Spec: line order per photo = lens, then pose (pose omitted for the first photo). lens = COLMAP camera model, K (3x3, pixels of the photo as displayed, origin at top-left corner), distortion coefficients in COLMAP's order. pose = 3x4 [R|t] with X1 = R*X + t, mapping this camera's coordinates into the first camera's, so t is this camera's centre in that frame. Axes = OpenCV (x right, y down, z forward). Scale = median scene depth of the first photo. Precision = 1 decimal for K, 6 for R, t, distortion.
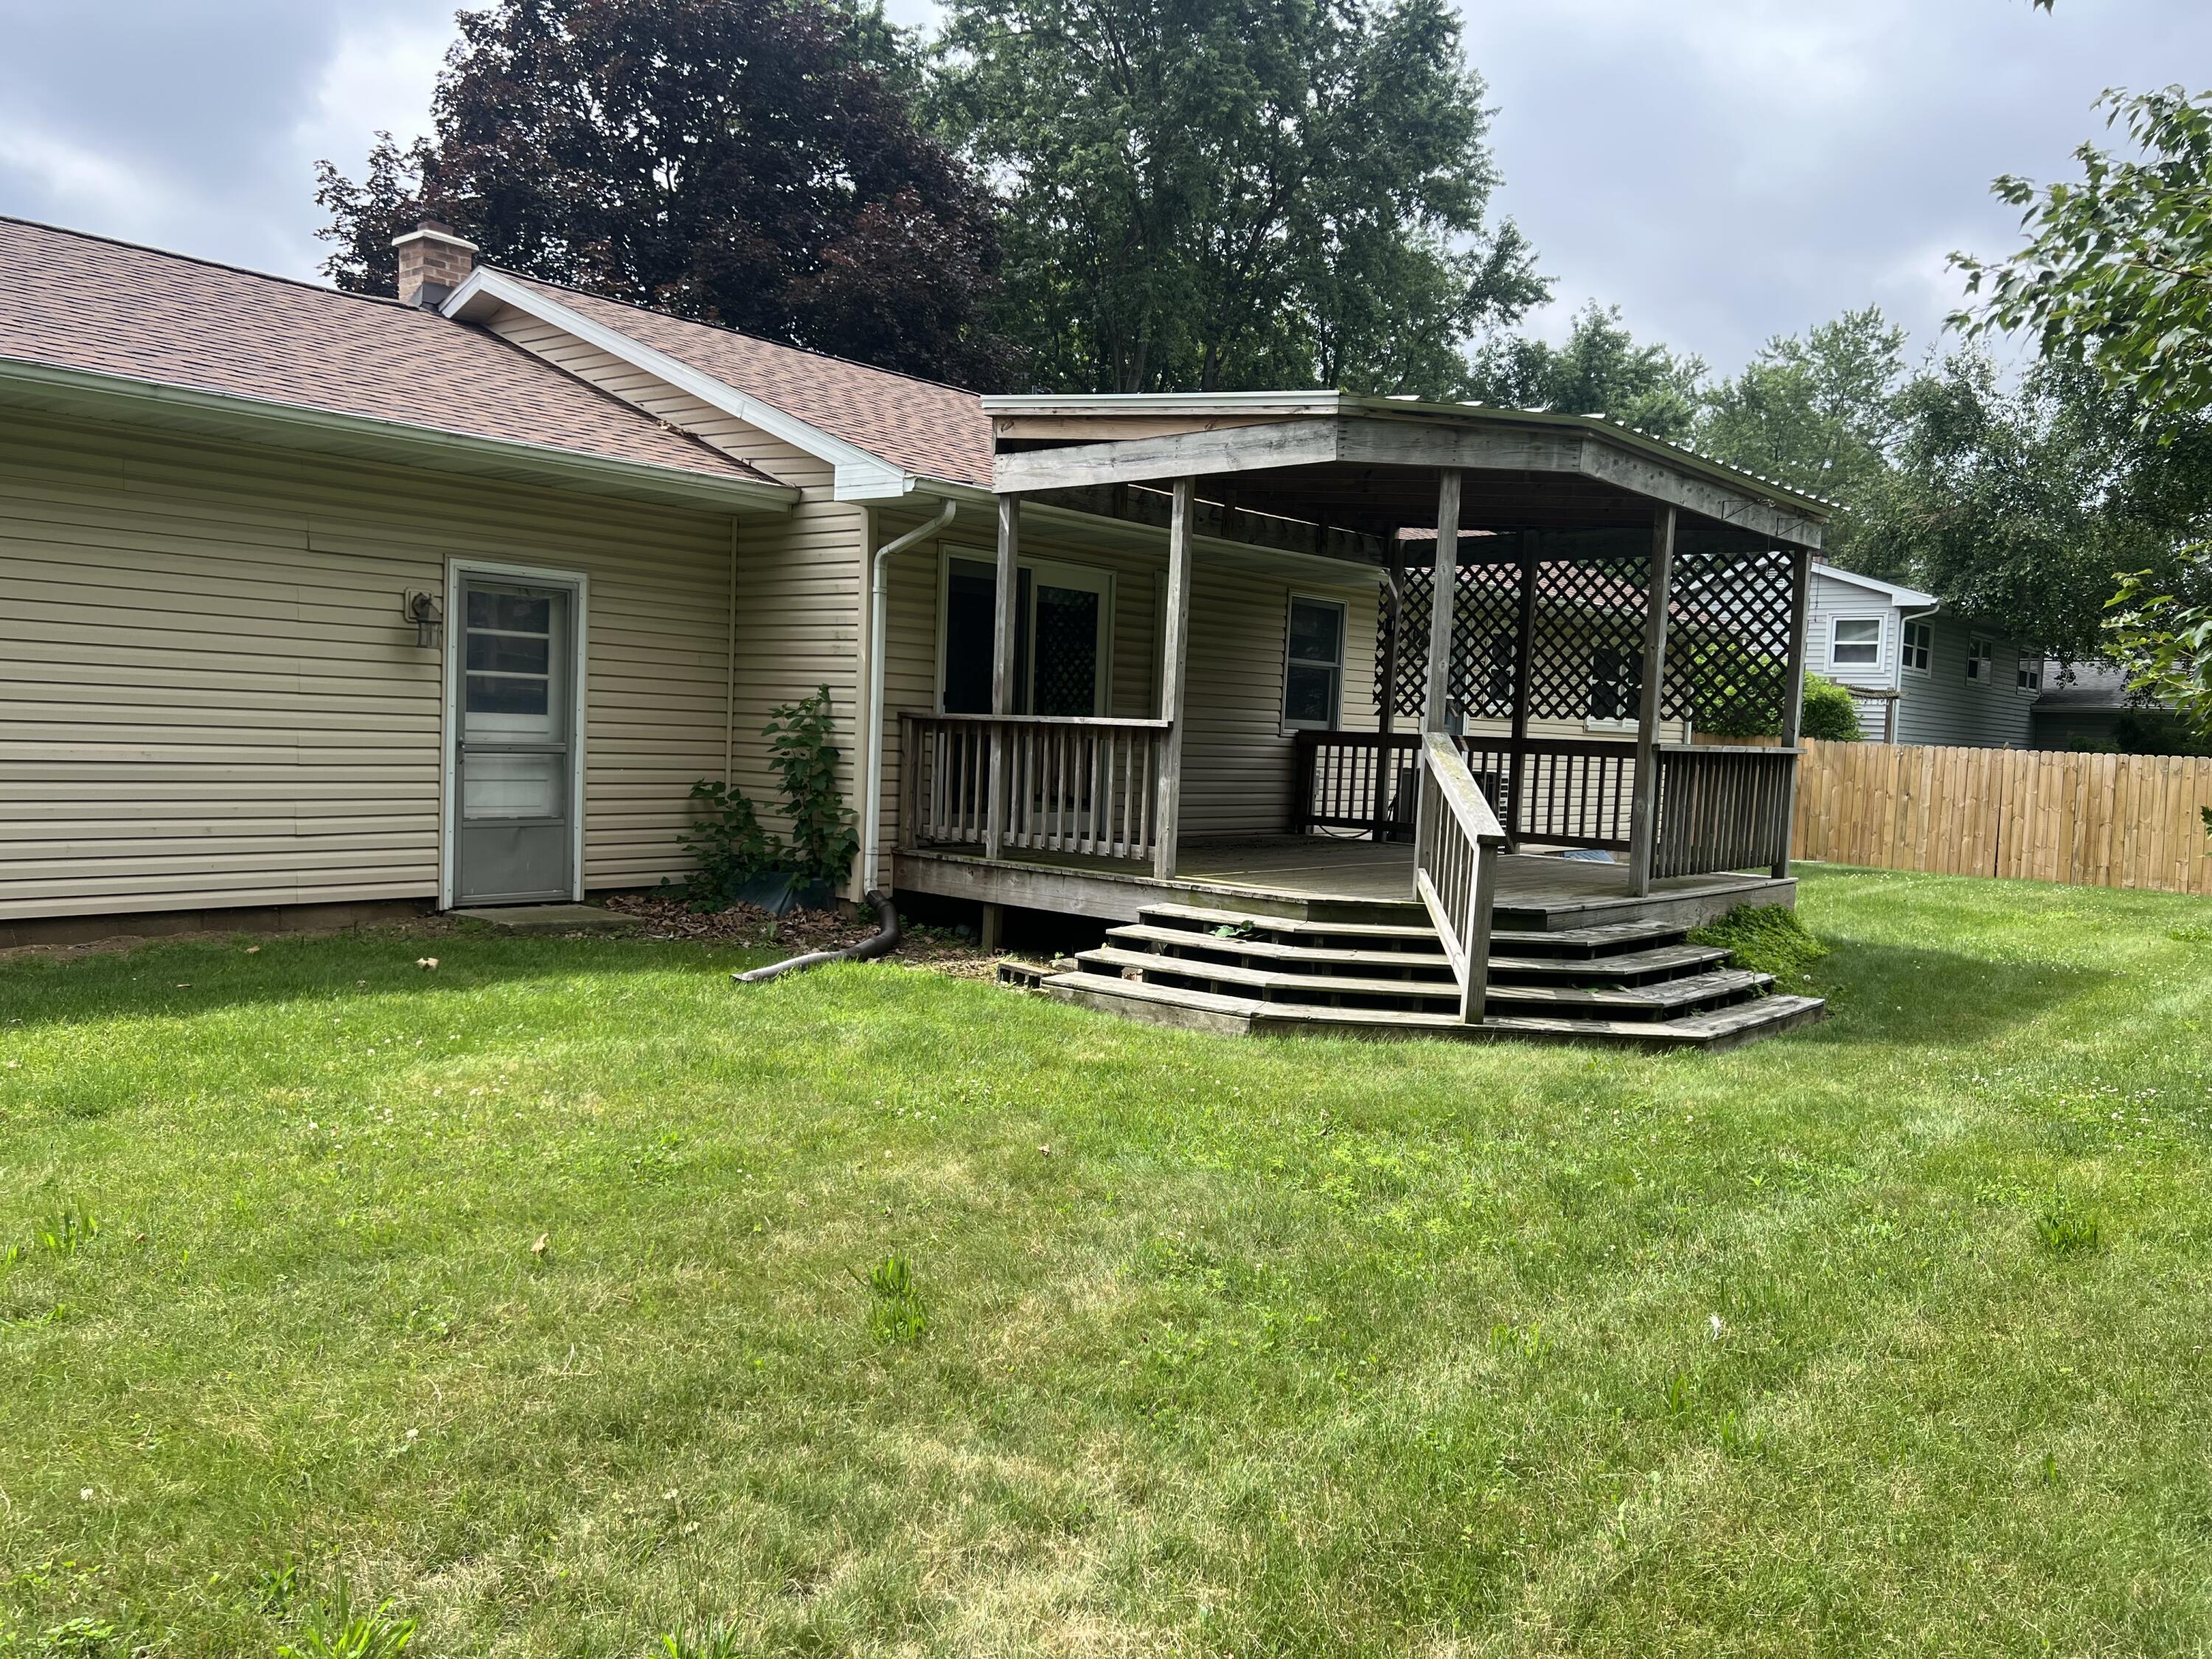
lens RADIAL K [[1656.1, 0, 1106.0], [0, 1656.1, 829.5], [0, 0, 1]] dist [0.078275, -0.074387]
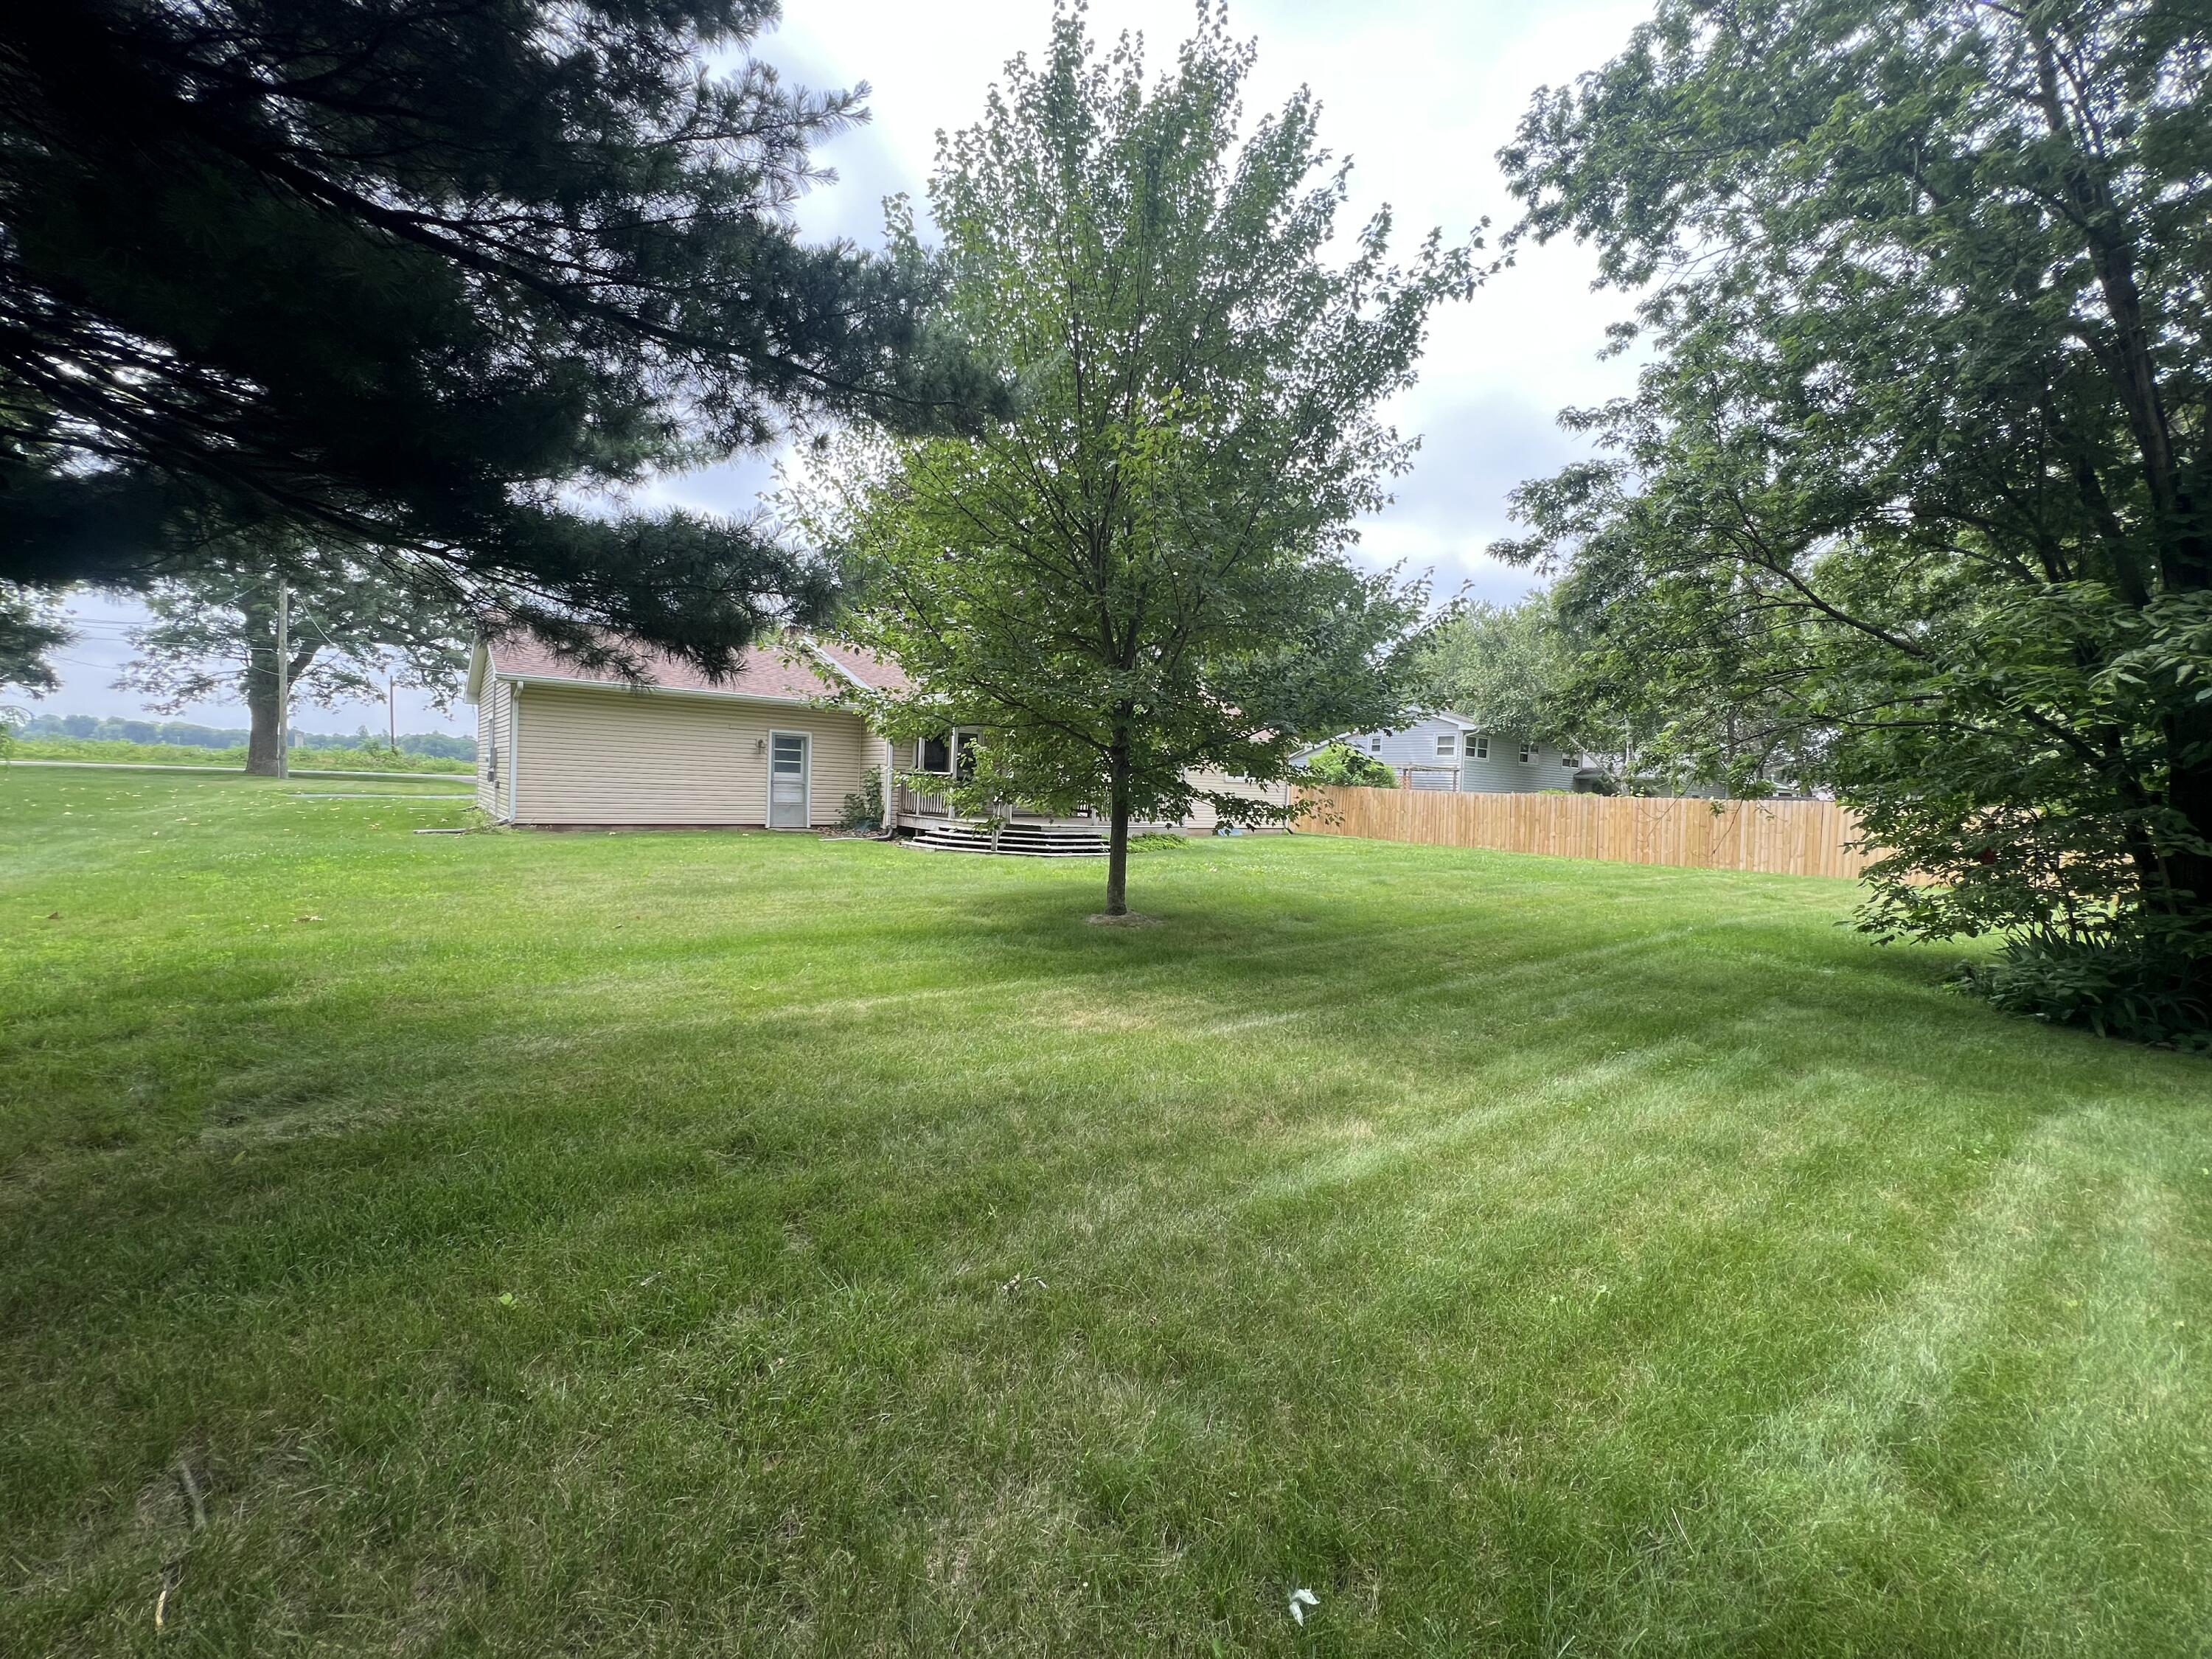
lens RADIAL K [[885.8, 0, 1101.3], [0, 885.8, 823.6], [0, 0, 1]] dist [0.008464, 0.000224]
pose [[0.980340, 0.005457, -0.197238, 0.630645], [-0.011011, 0.999573, -0.027075, 0.077205], [0.197006, 0.028715, 0.979982, -0.661626]]
